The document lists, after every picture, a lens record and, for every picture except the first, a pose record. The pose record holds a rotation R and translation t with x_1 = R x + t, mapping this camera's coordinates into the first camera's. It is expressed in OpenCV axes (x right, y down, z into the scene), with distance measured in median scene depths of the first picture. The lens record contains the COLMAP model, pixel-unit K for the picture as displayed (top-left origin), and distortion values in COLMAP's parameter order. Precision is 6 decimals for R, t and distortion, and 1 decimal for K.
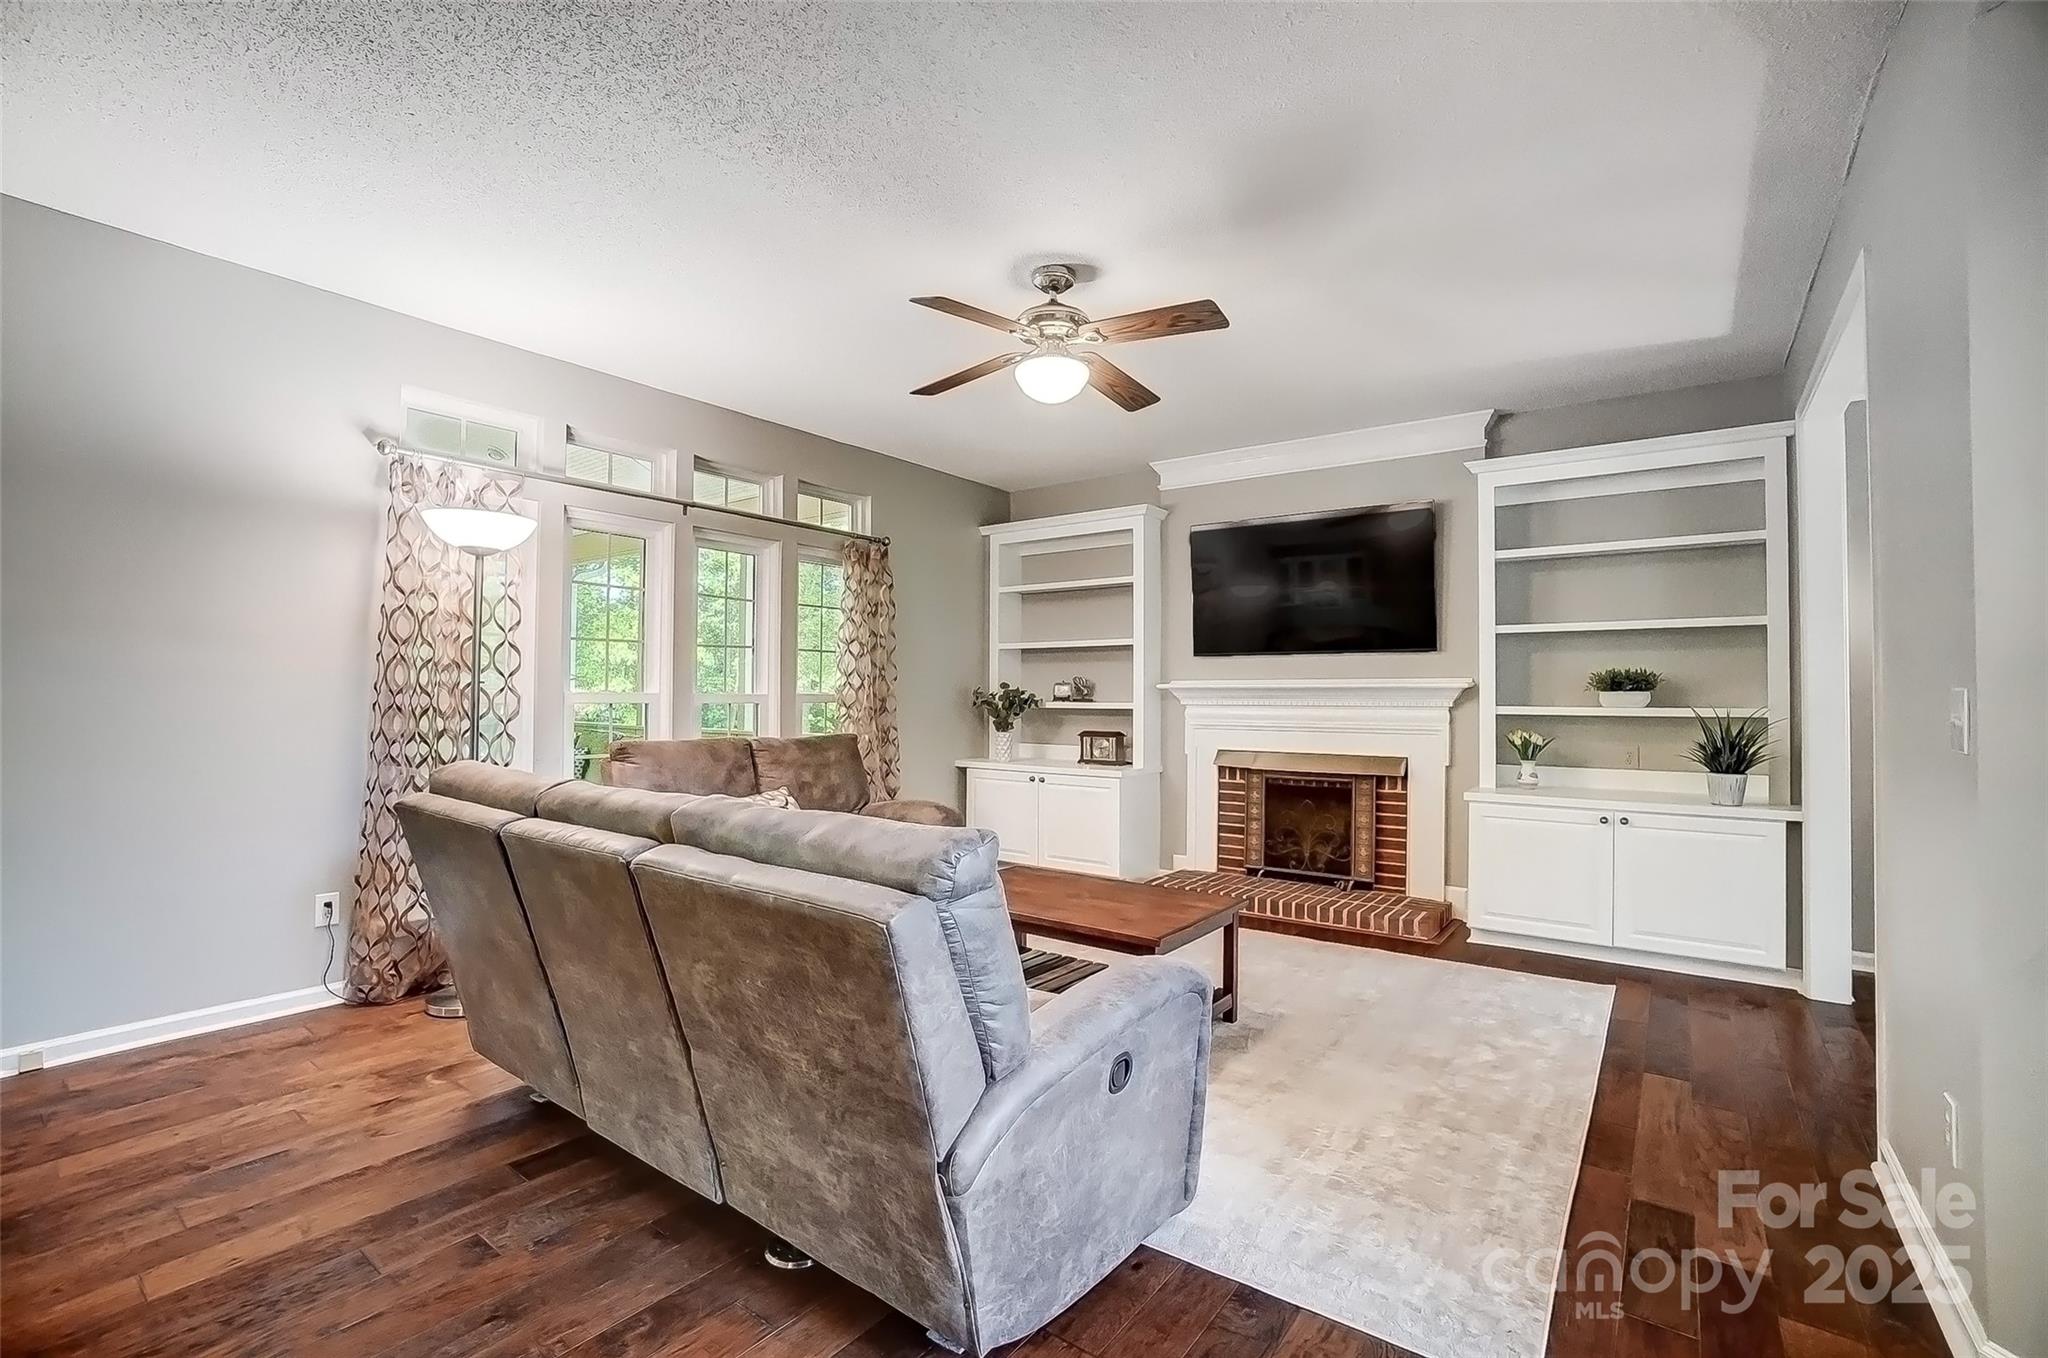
lens RADIAL K [[903.5, 0, 1024.4], [0, 903.5, 686.7], [0, 0, 1]] dist [-0.042992, 0.000235]
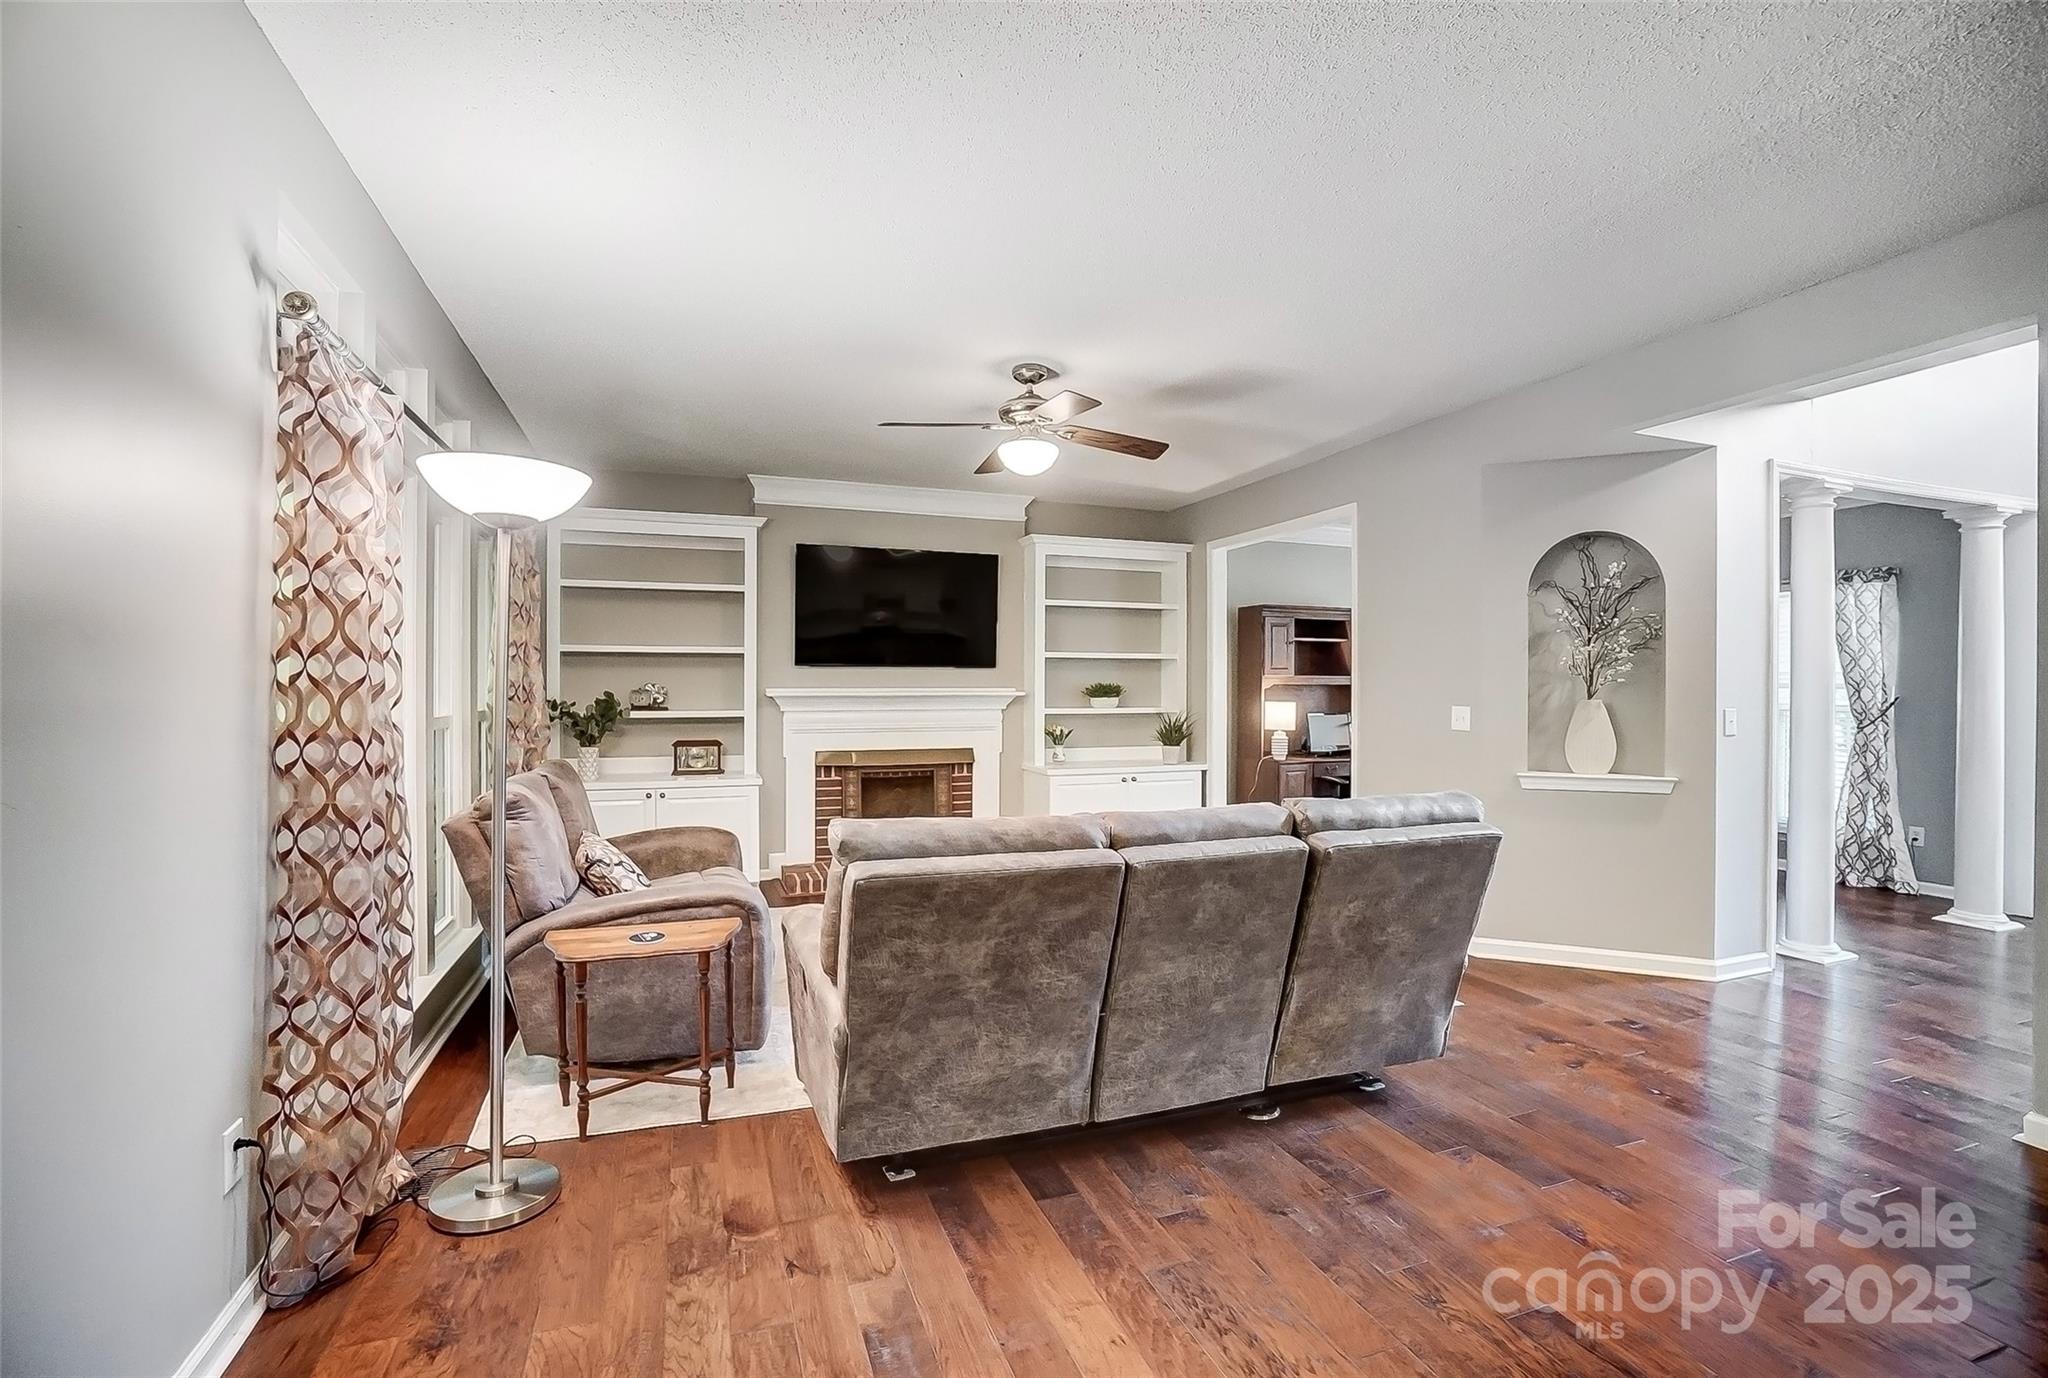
lens RADIAL K [[919.1, 0, 1030.1], [0, 919.1, 689.9], [0, 0, 1]] dist [-0.053493, -0.000028]
pose [[0.540785, -0.007910, 0.841123, -0.647189], [-0.008555, 0.999852, 0.014903, -0.026409], [-0.841117, -0.015255, 0.540638, 0.199956]]
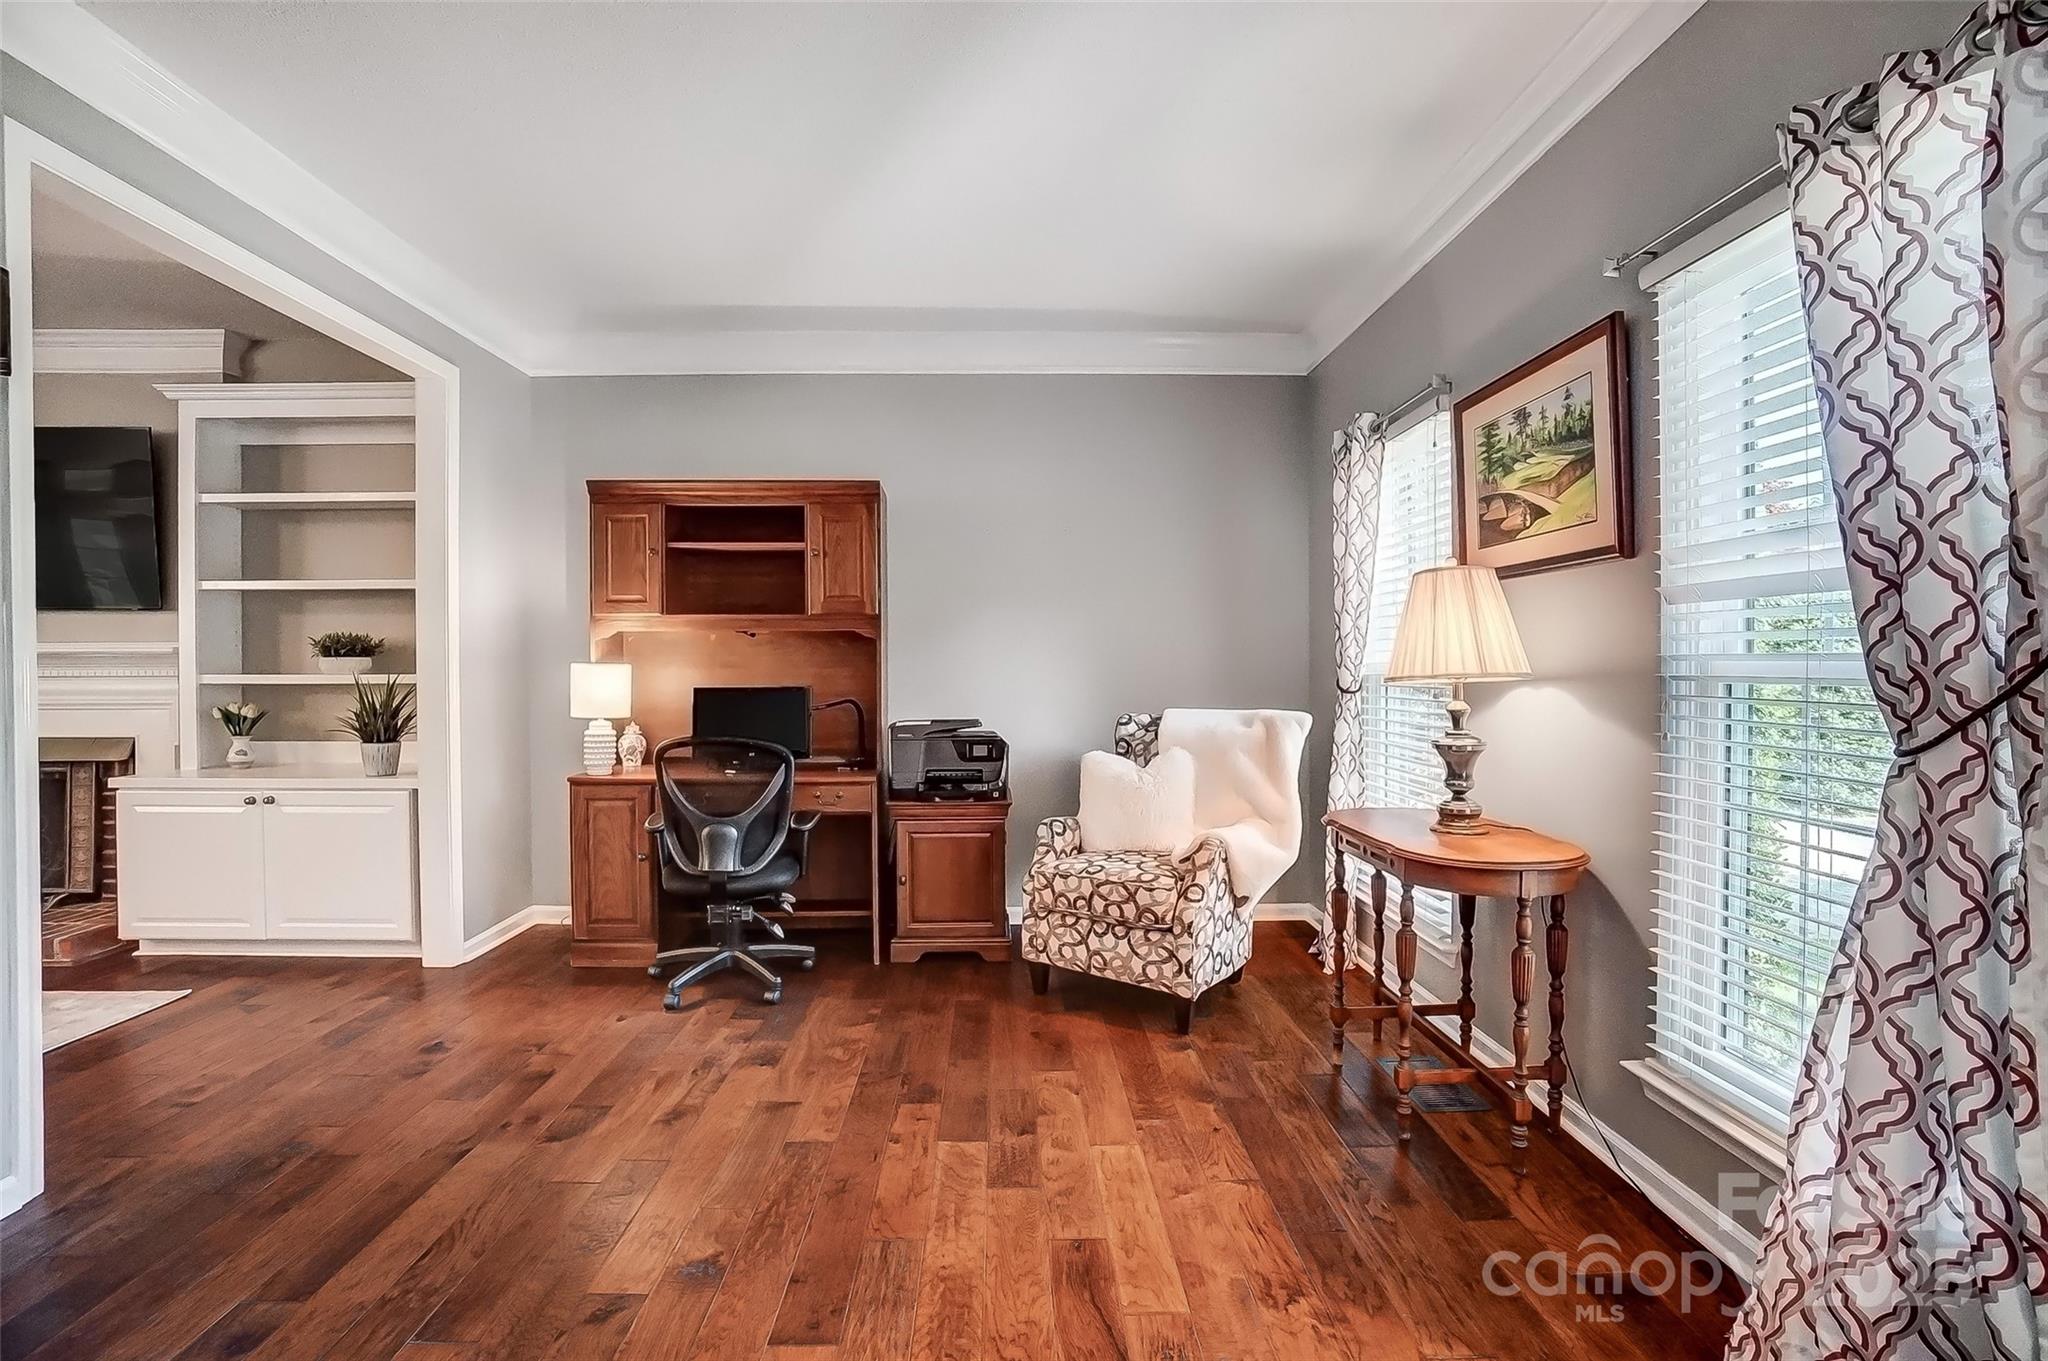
lens RADIAL K [[902.5, 0, 1018.1], [0, 902.5, 670.3], [0, 0, 1]] dist [-0.032042, 0.000225]
pose [[0.781926, -0.004986, 0.623352, 0.551903], [-0.002634, 0.999933, 0.011302, 0.005533], [-0.623366, -0.010479, 0.781860, -0.136165]]
